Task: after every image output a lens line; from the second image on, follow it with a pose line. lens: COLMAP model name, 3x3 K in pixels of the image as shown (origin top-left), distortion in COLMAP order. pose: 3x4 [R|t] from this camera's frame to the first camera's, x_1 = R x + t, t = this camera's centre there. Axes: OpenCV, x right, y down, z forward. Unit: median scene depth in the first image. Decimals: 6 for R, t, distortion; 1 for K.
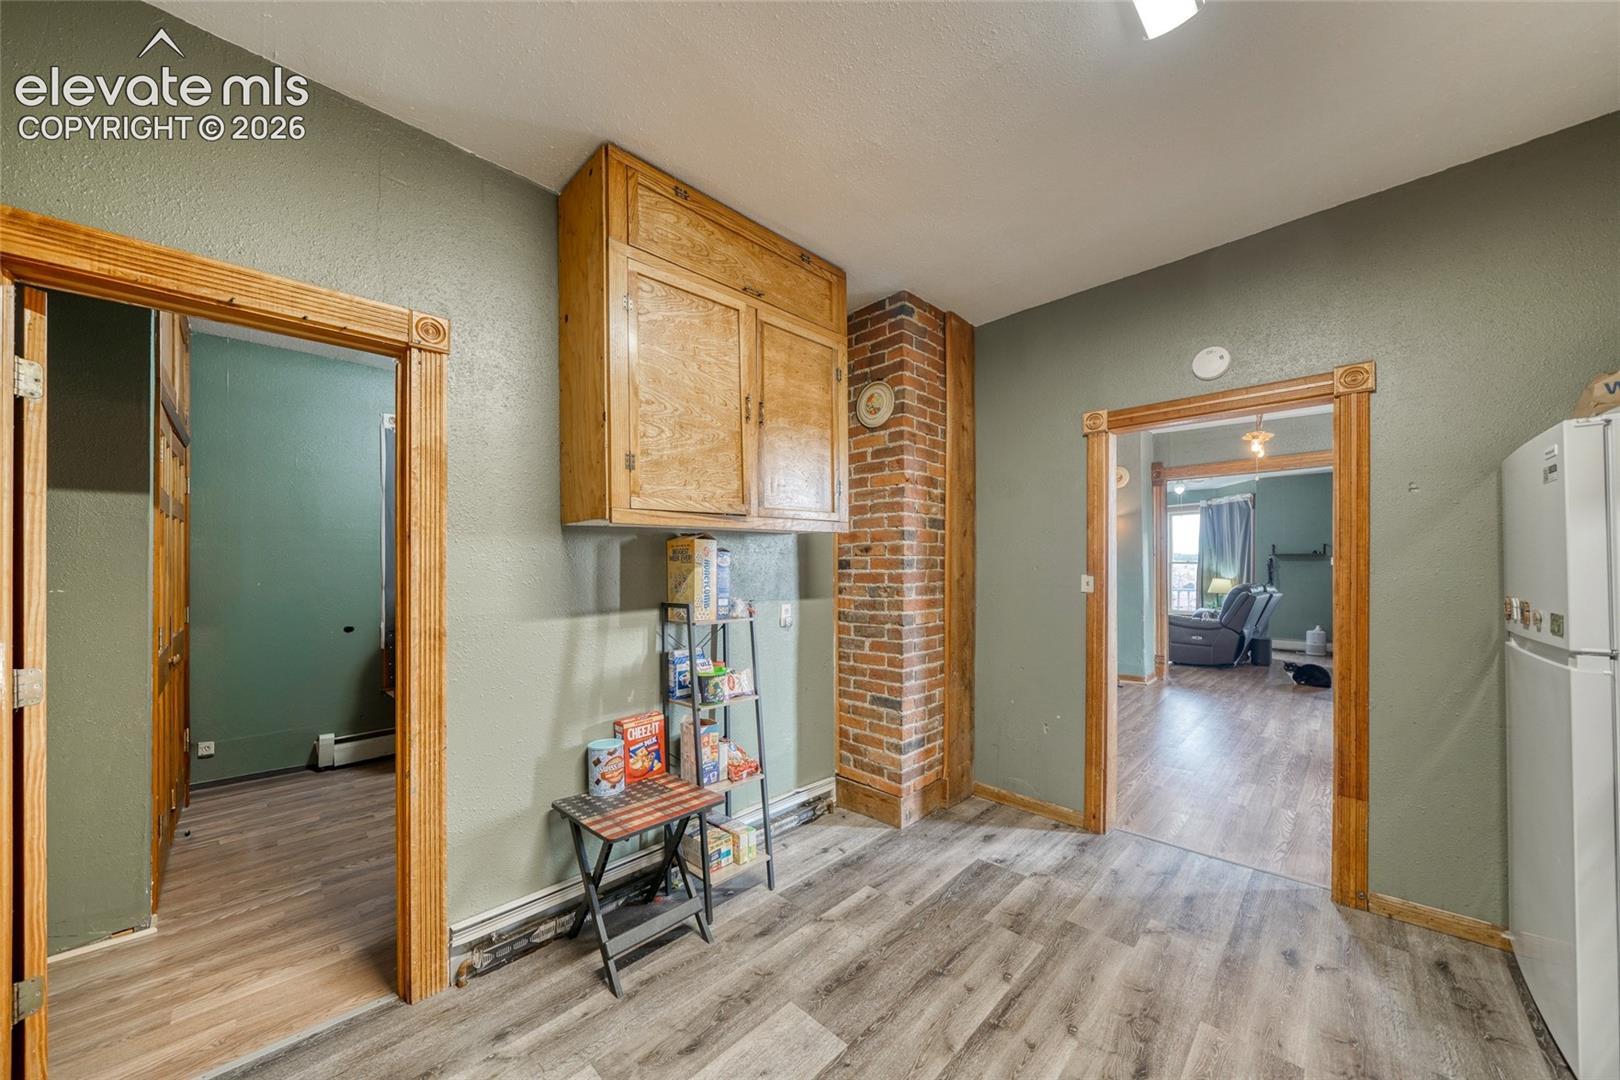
lens RADIAL K [[564.6, 0, 783.3], [0, 564.6, 563.9], [0, 0, 1]] dist [-0.002946, -0.000235]
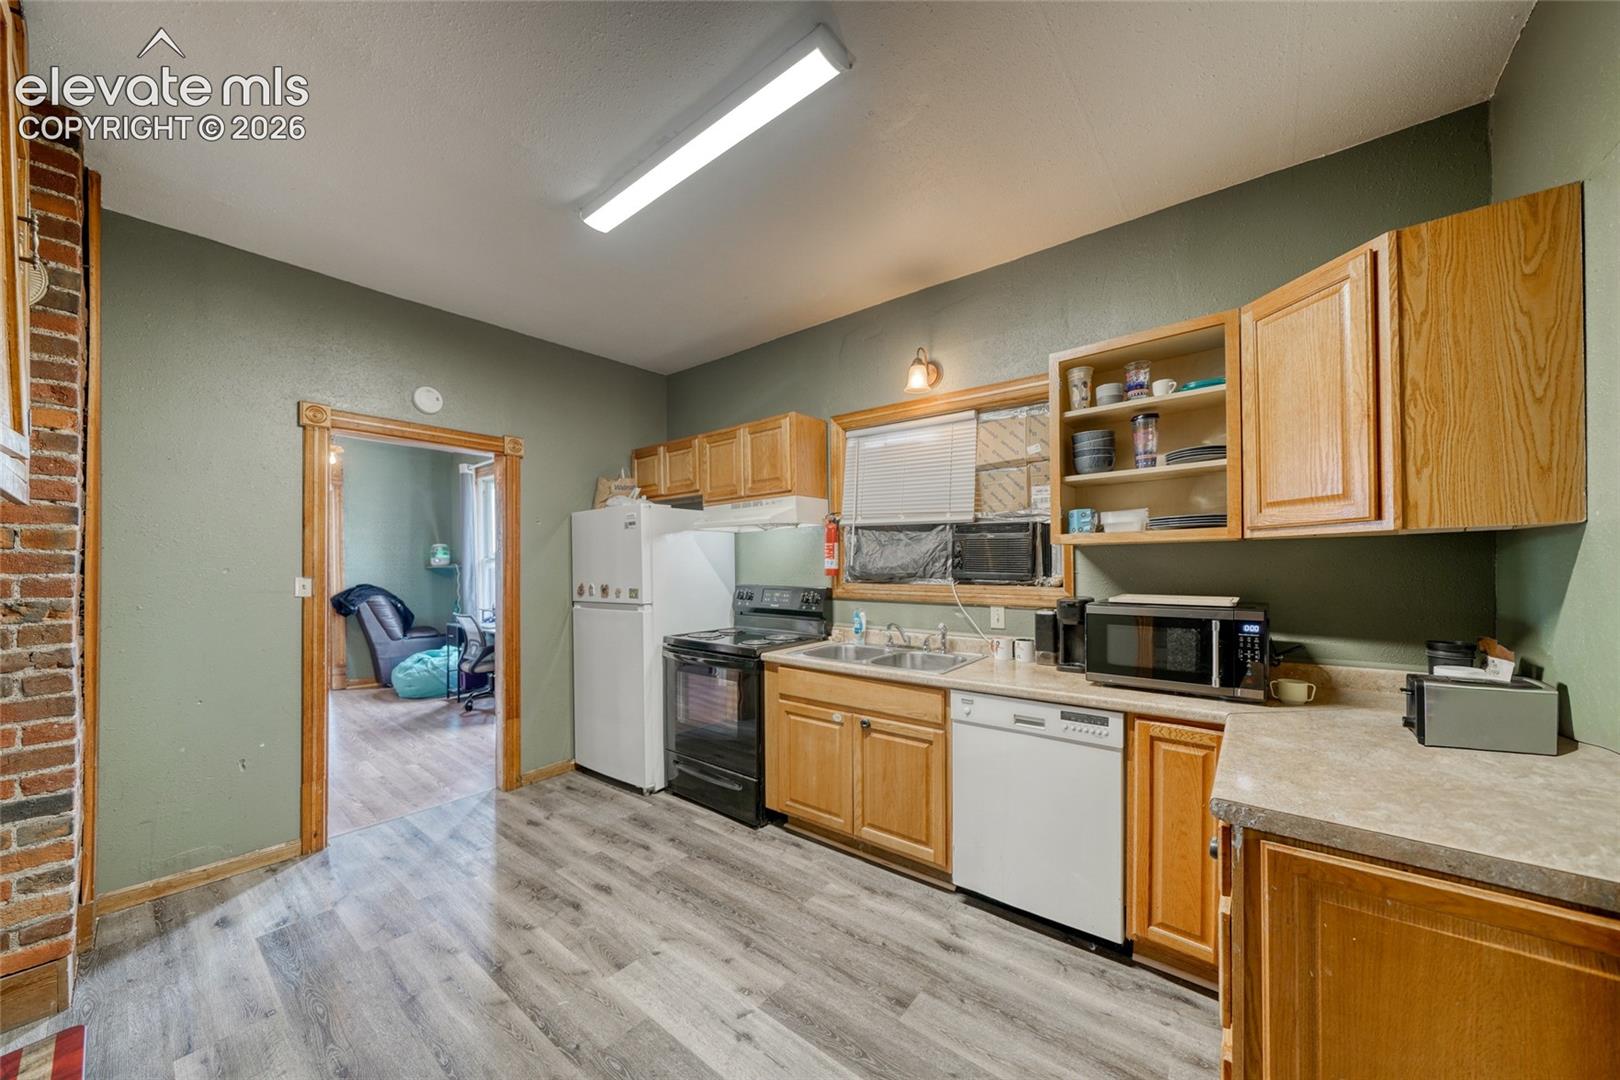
lens RADIAL K [[564.6, 0, 809.5], [0, 564.6, 564.4], [0, 0, 1]] dist [-0.002946, -0.000235]
pose [[-0.120277, 0.008105, 0.992707, -0.621577], [0.001258, 0.999967, -0.008012, 0.008521], [-0.992740, 0.000285, -0.120283, 0.380274]]
